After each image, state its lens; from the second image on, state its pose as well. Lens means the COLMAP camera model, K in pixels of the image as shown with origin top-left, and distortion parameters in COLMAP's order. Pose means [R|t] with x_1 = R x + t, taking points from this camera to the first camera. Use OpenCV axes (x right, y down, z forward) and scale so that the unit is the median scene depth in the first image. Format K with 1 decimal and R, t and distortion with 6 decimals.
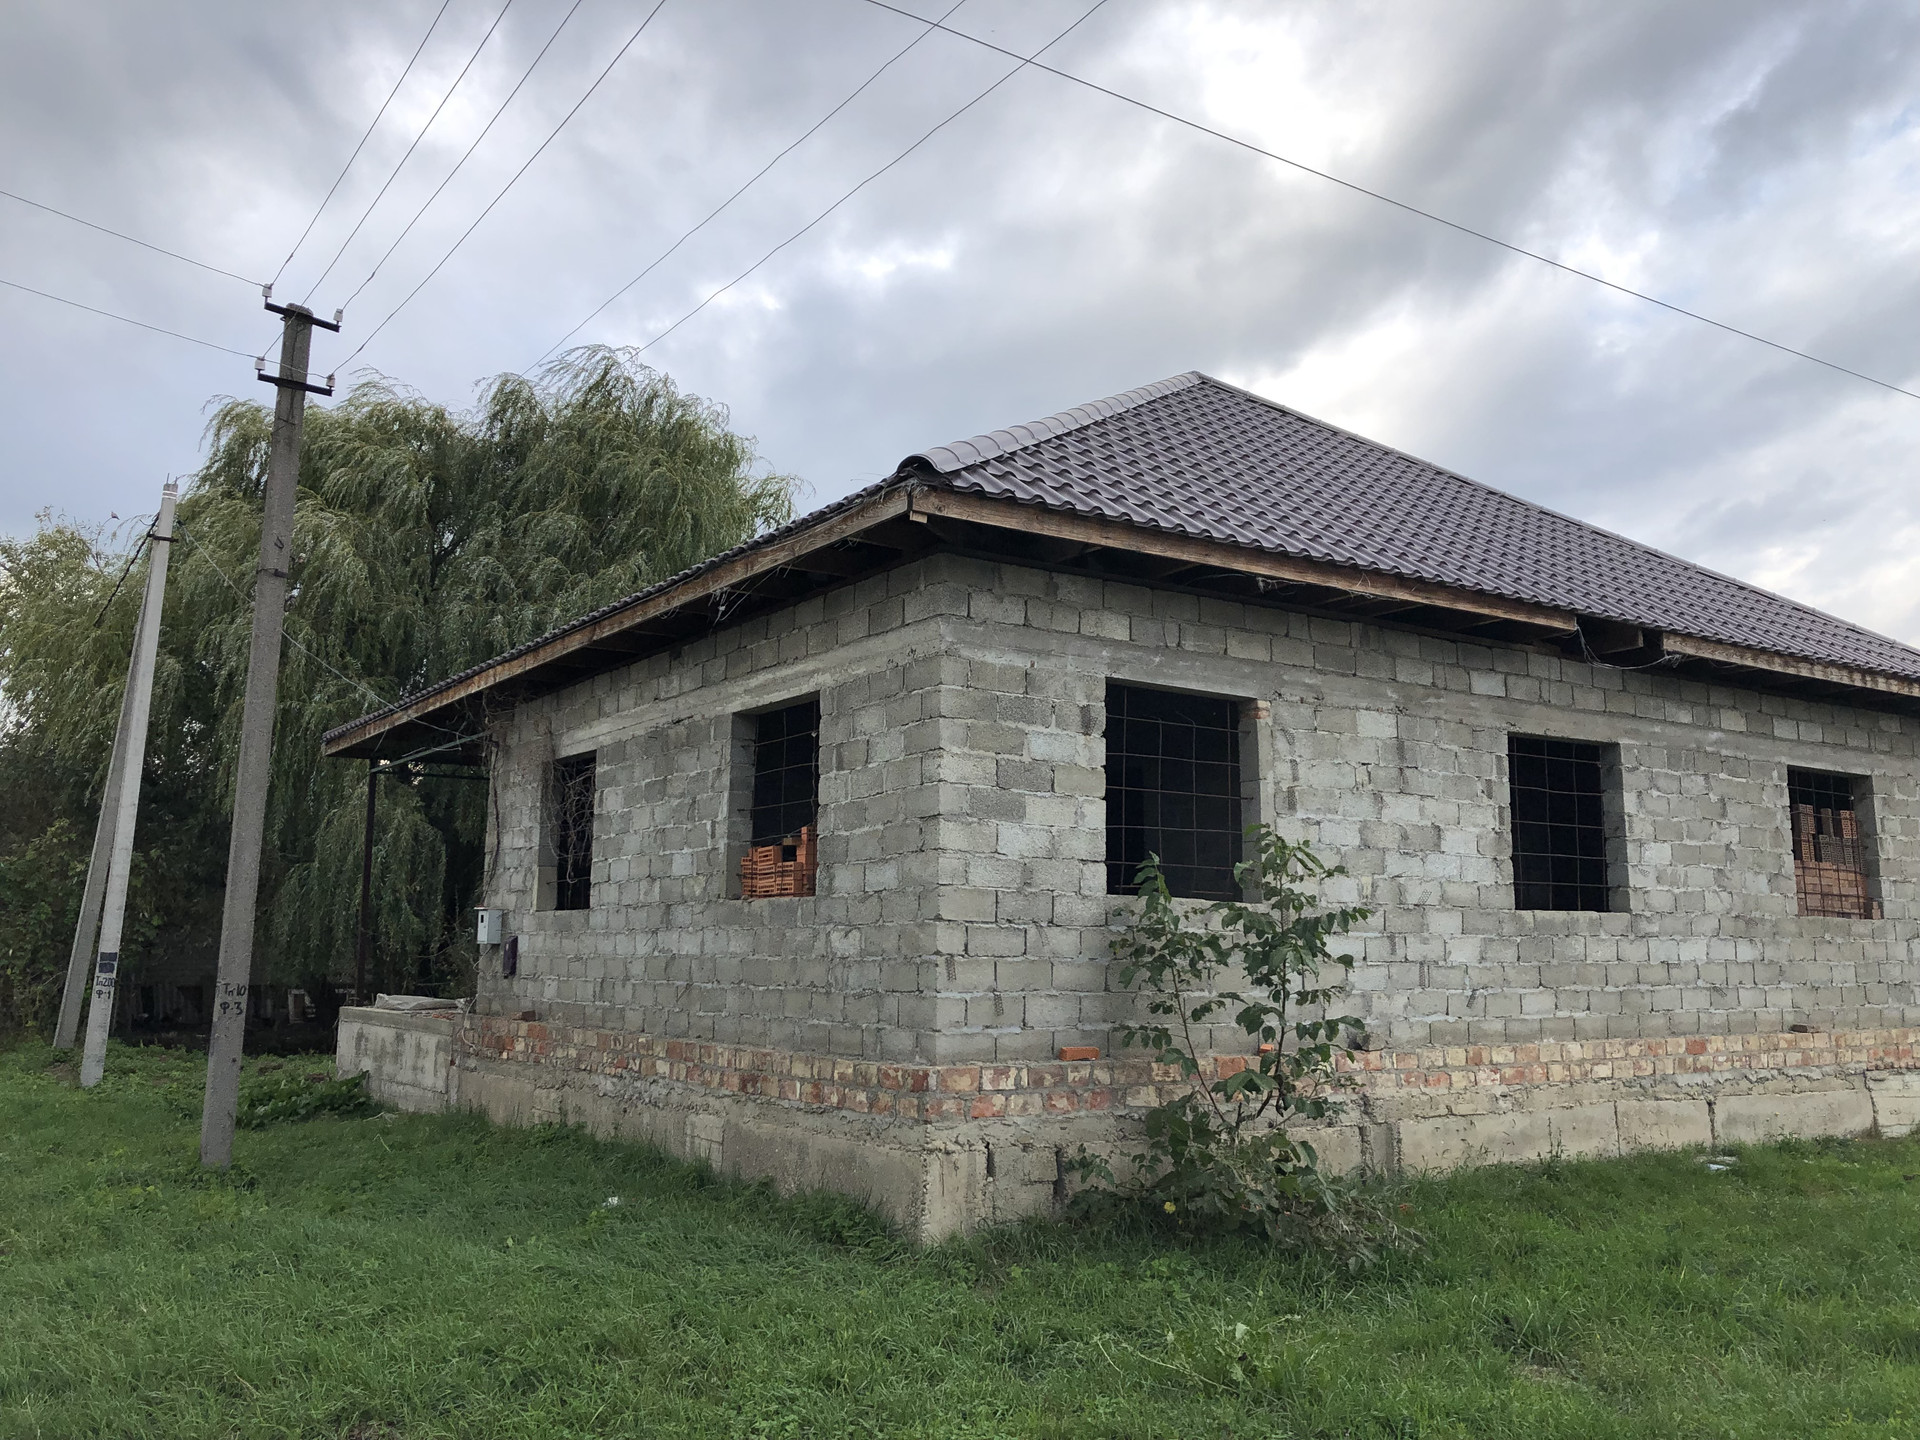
lens RADIAL K [[1346.1, 0, 960.0], [0, 1346.1, 720.0], [0, 0, 1]] dist [0.084073, -0.073935]
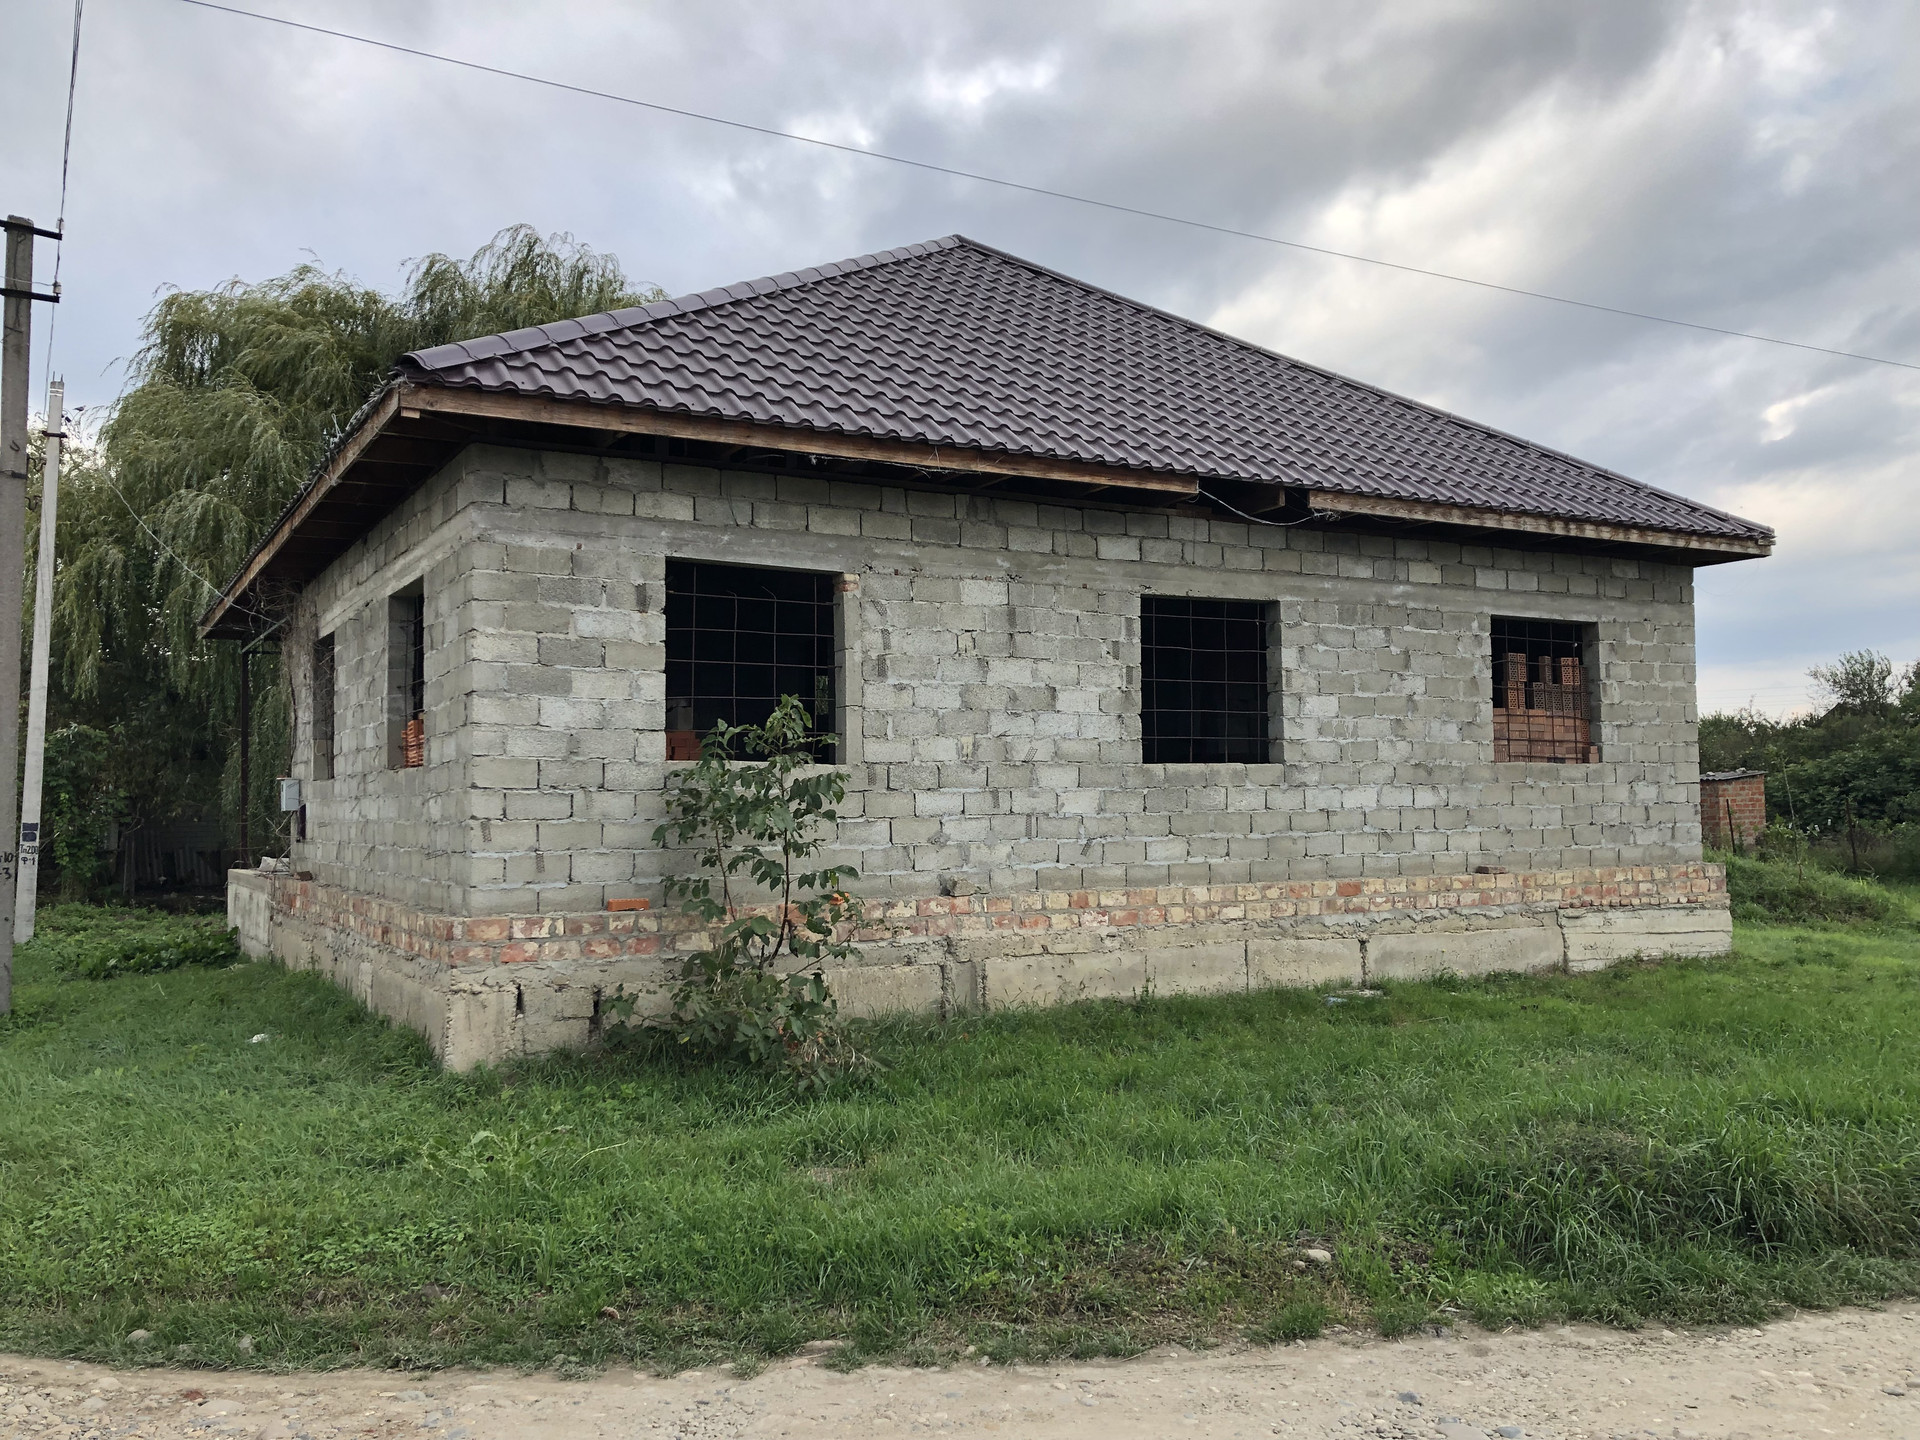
lens RADIAL K [[1346.1, 0, 960.0], [0, 1346.1, 720.0], [0, 0, 1]] dist [0.084073, -0.073935]
pose [[0.996819, -0.021328, -0.076788, 0.359601], [0.029130, 0.994361, 0.101971, -0.005135], [0.074181, -0.103883, 0.991819, -0.042639]]
